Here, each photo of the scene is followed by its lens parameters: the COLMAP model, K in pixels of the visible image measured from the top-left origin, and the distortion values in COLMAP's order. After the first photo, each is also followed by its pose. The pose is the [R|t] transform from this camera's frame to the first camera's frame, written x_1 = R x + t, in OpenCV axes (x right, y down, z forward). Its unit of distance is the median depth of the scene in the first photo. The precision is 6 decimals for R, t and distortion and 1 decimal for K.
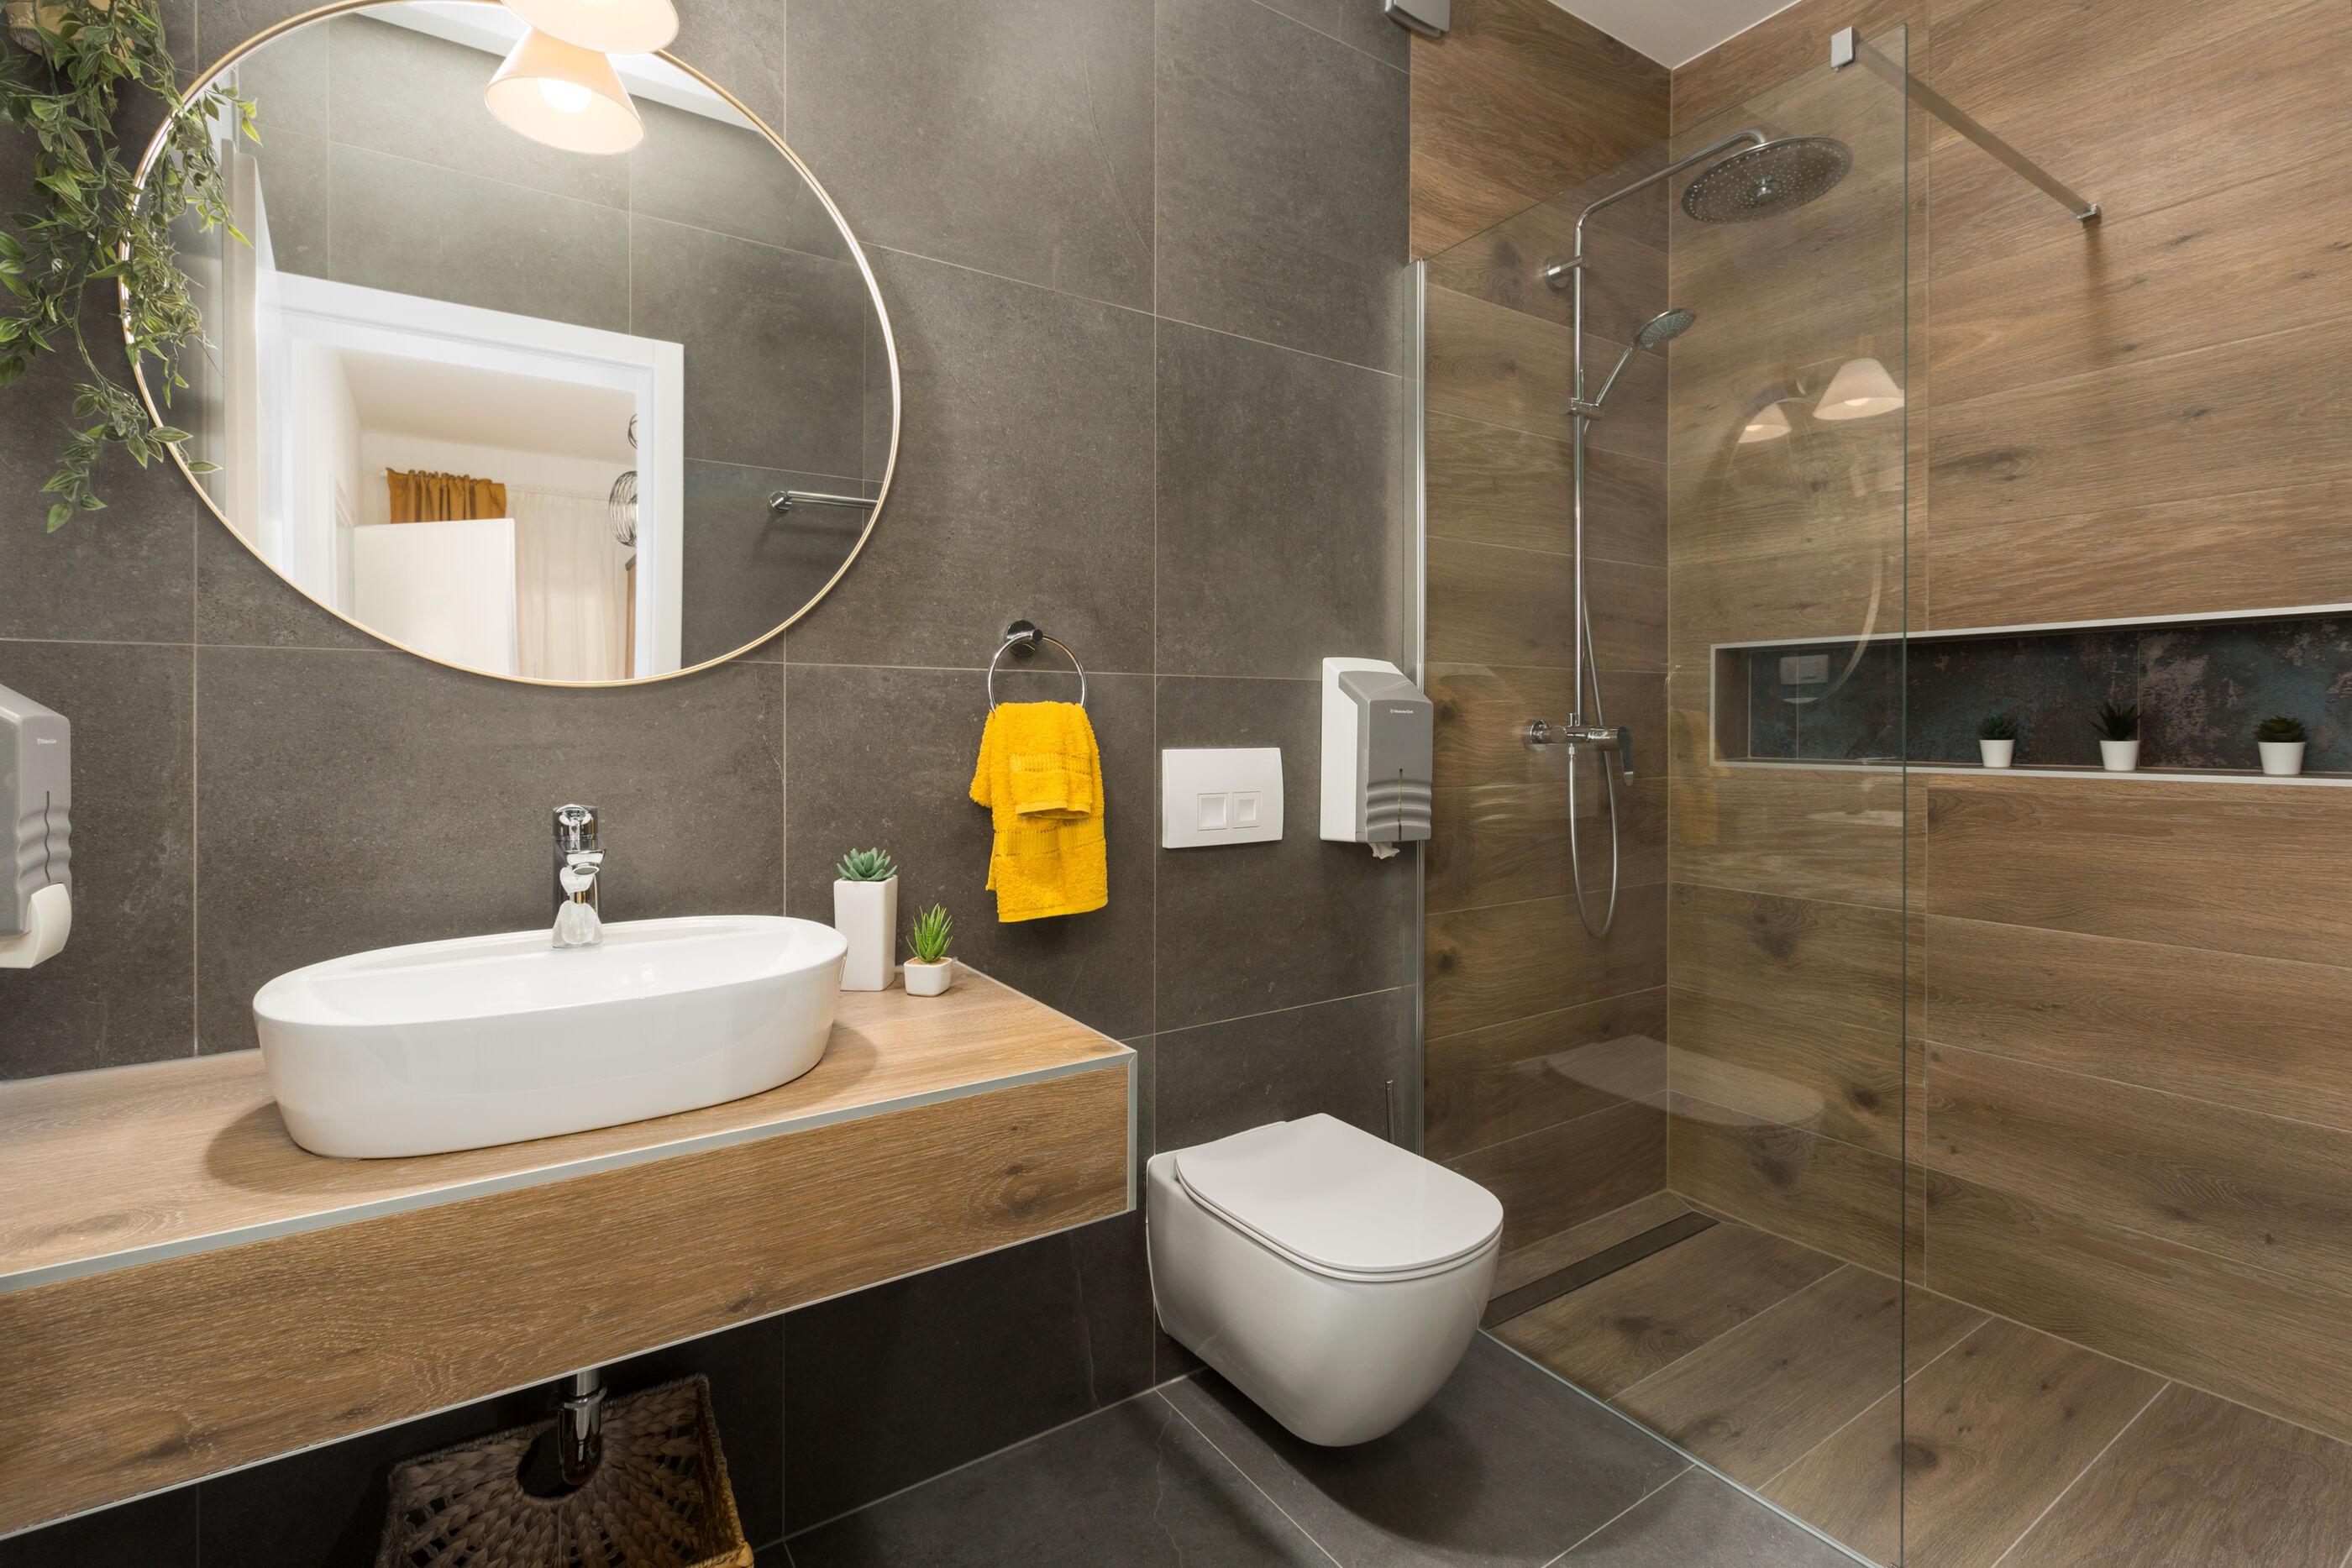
lens RADIAL K [[1080.0, 0, 1190.3], [0, 1080.0, 719.7], [0, 0, 1]] dist [-0.000311, -0.001724]
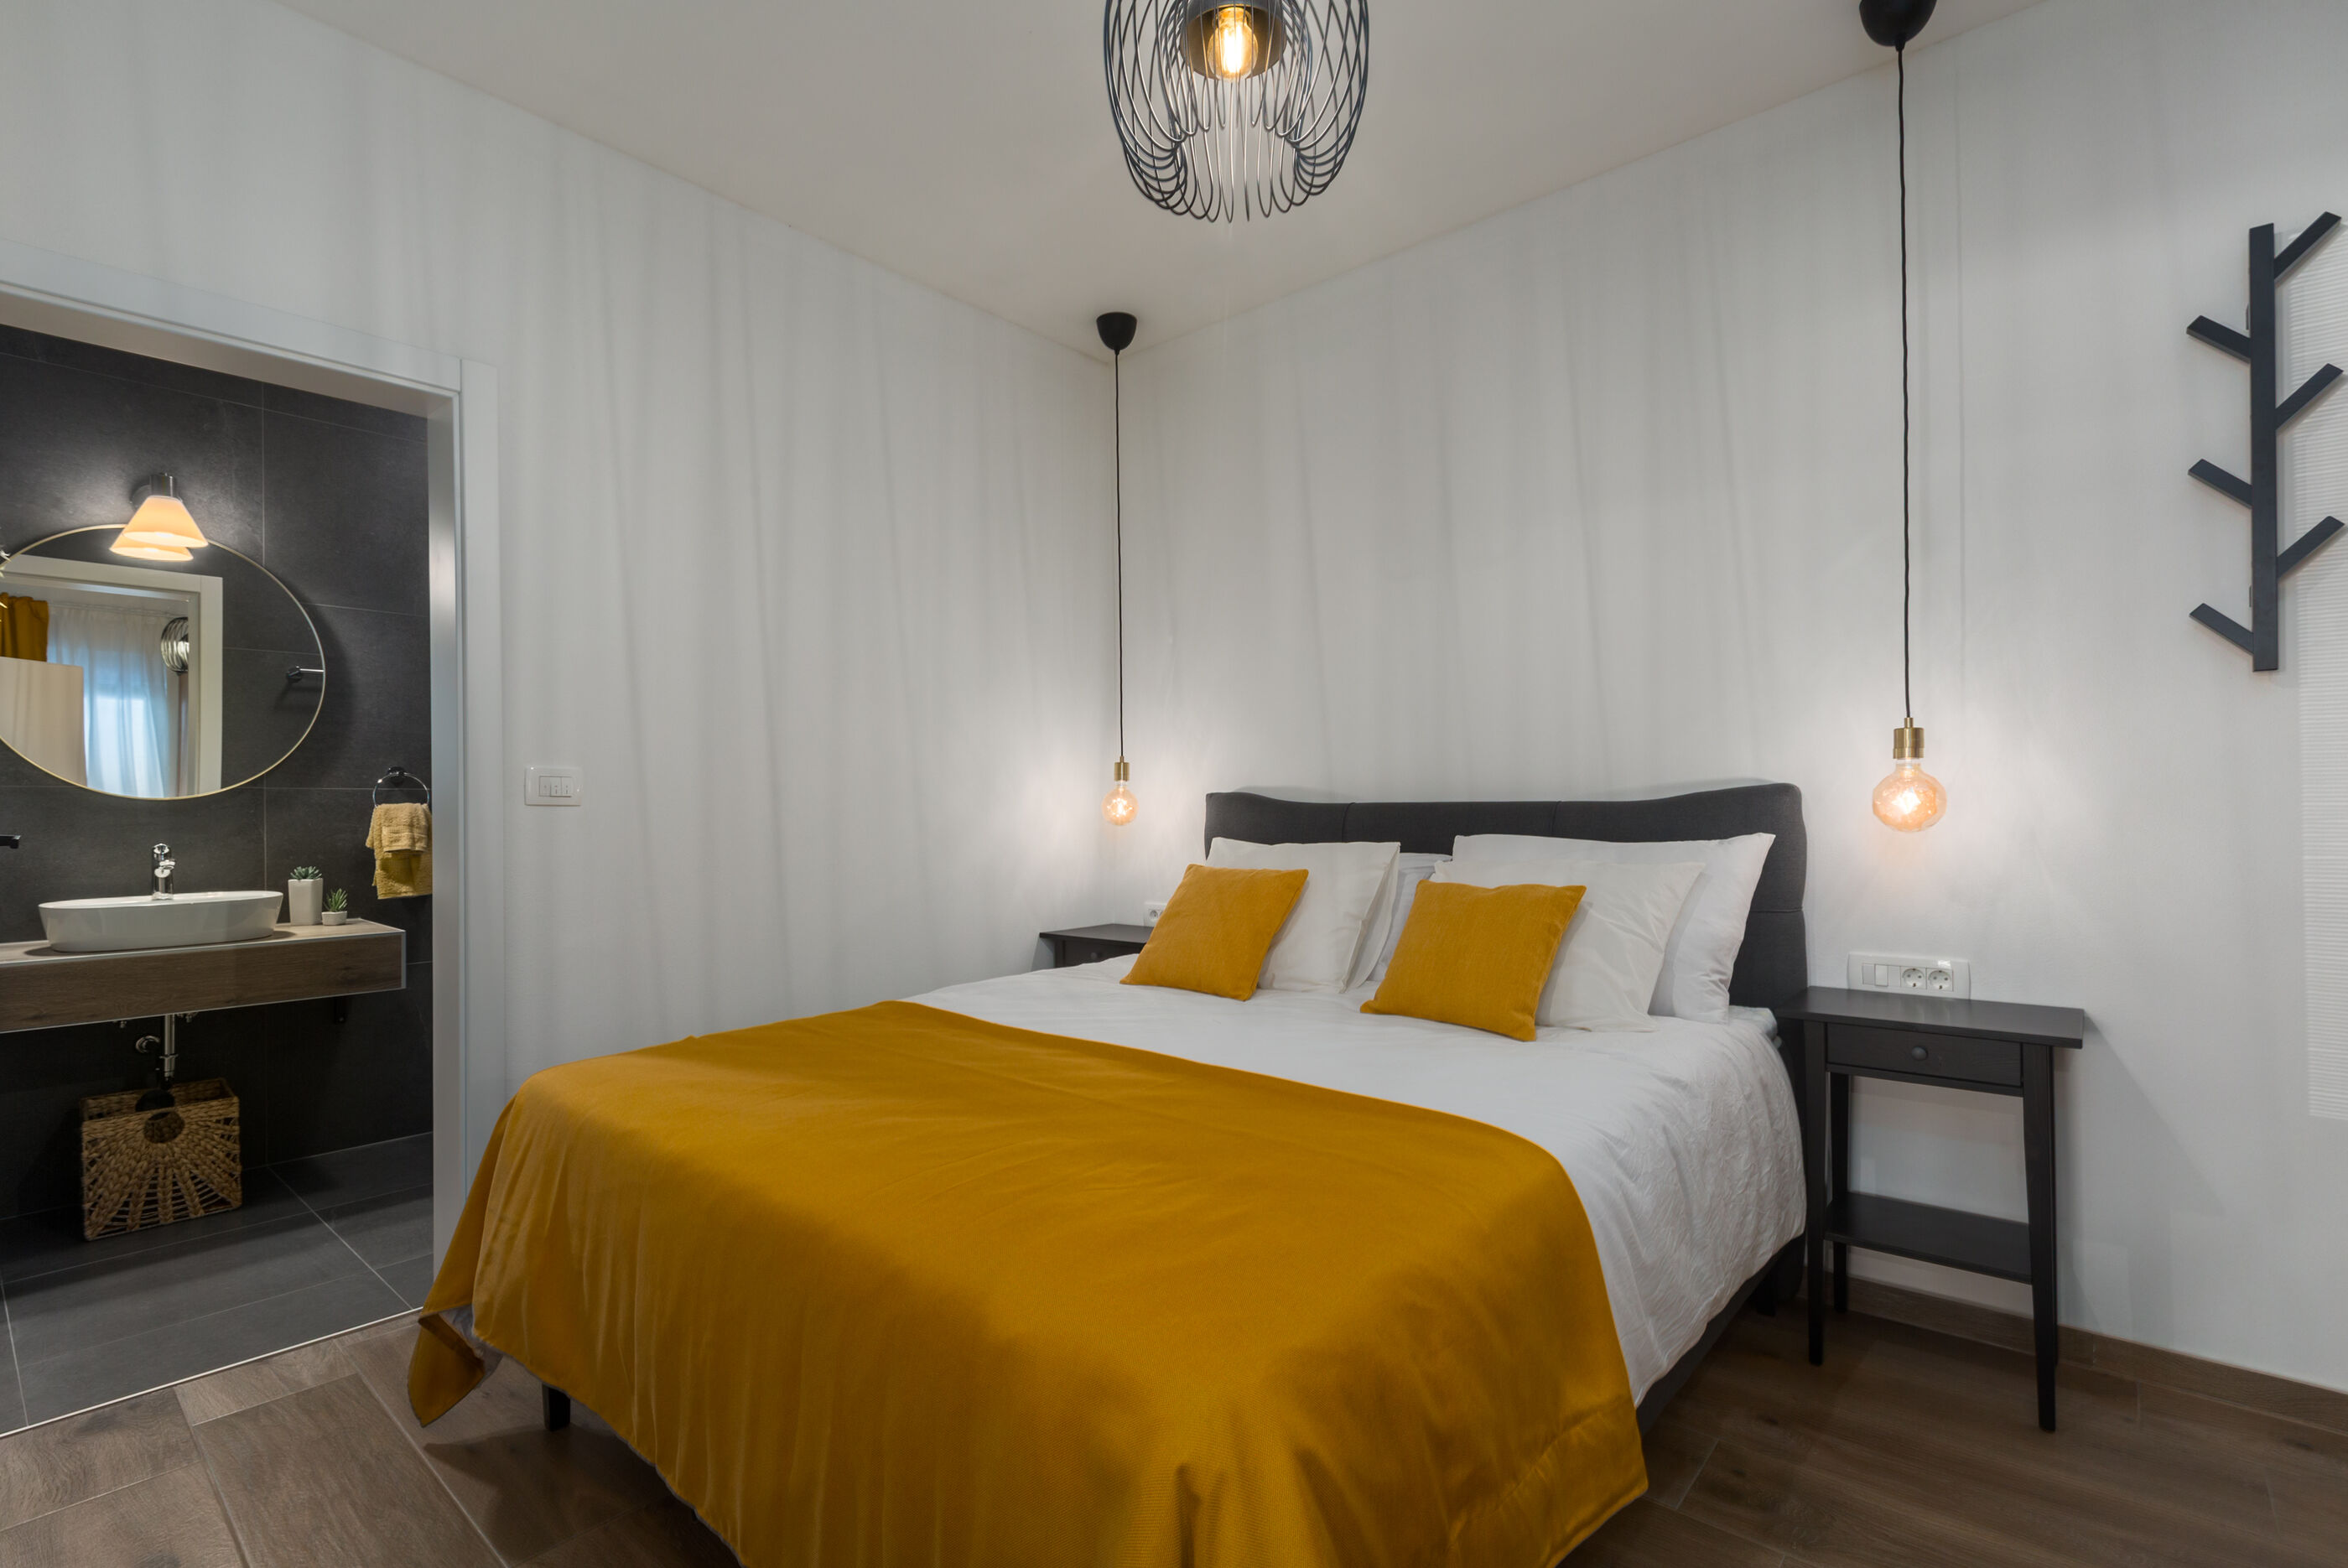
lens RADIAL K [[1078.2, 0, 1159.7], [0, 1078.2, 801.3], [0, 0, 1]] dist [-0.000311, -0.001724]
pose [[0.966131, -0.005663, 0.257991, 0.835767], [0.005821, 0.999983, 0.000149, -0.011533], [-0.257988, 0.001357, 0.966147, -1.636977]]
